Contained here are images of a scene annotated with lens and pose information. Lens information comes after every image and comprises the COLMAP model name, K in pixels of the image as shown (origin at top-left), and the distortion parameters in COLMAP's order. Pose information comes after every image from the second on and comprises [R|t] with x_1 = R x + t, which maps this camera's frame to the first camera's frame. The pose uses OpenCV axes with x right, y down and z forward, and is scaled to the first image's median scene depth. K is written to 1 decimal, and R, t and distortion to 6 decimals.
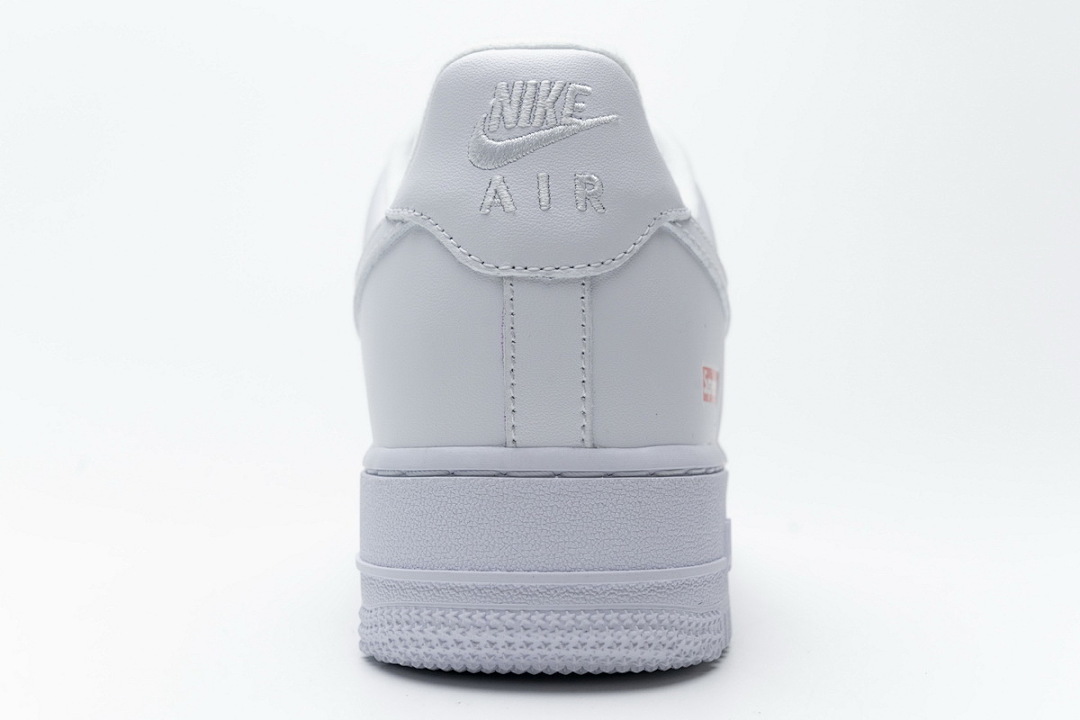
lens RADIAL K [[1545.8, 0, 540.6], [0, 1545.8, 362.0], [0, 0, 1]] dist [0.062311, 0.000000]
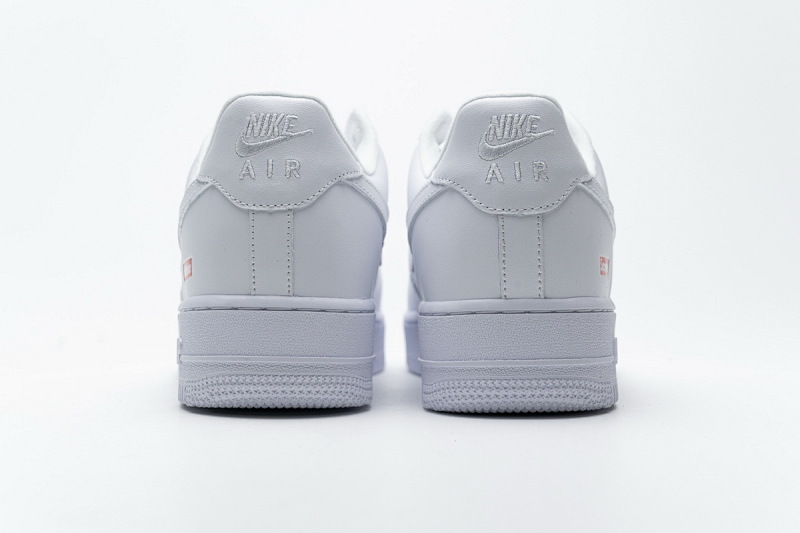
lens RADIAL K [[1229.4, 0, 399.2], [0, 1229.4, 265.6], [0, 0, 1]] dist [-0.042696, 0.000000]
pose [[0.997532, -0.020072, -0.067288, -0.045188], [0.020660, 0.999754, 0.008046, -0.004098], [0.067110, -0.009416, 0.997701, -0.584091]]
